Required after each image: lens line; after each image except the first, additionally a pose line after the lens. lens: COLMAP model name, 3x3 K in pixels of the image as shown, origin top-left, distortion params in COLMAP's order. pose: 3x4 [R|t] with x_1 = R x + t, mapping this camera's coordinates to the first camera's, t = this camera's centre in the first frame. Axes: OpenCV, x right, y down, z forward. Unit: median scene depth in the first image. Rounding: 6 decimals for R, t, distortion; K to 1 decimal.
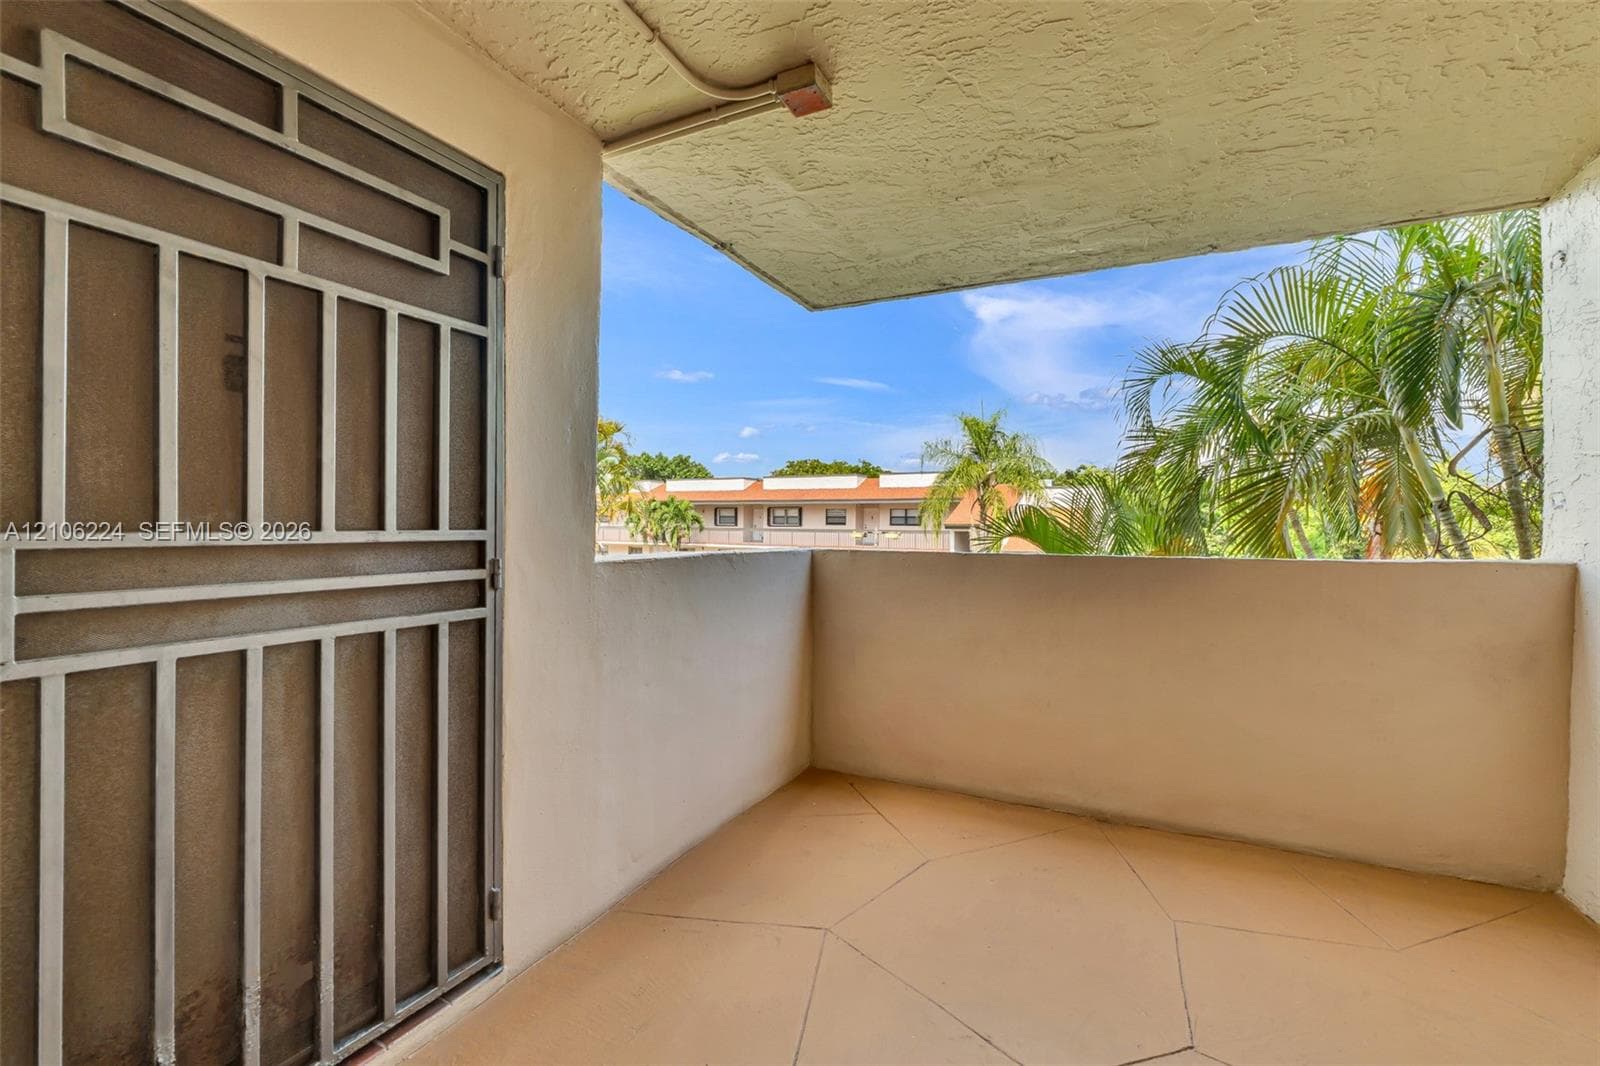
lens RADIAL K [[688.5, 0, 804.8], [0, 688.5, 517.2], [0, 0, 1]] dist [-0.002316, -0.000113]
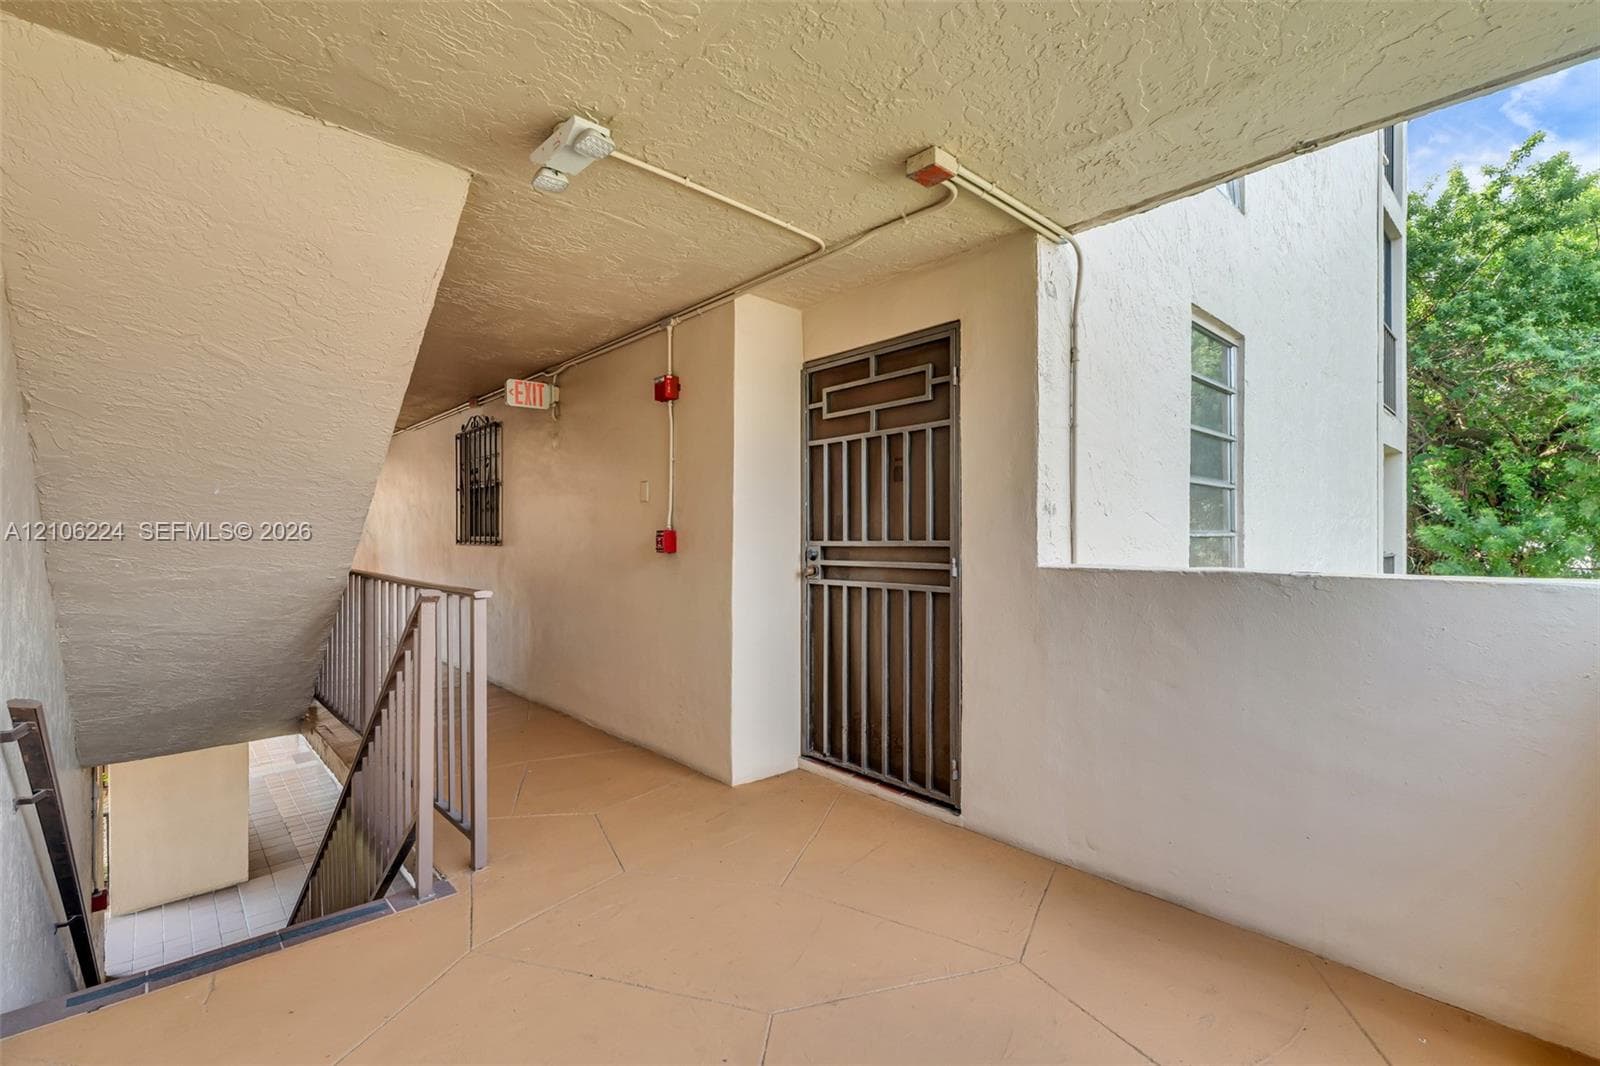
lens RADIAL K [[688.5, 0, 804.8], [0, 688.5, 517.2], [0, 0, 1]] dist [-0.002316, -0.000113]
pose [[-0.360886, -0.031966, -0.932062, 1.643267], [0.013308, 0.999134, -0.039419, 0.030537], [0.932515, -0.026629, -0.360149, 1.718574]]
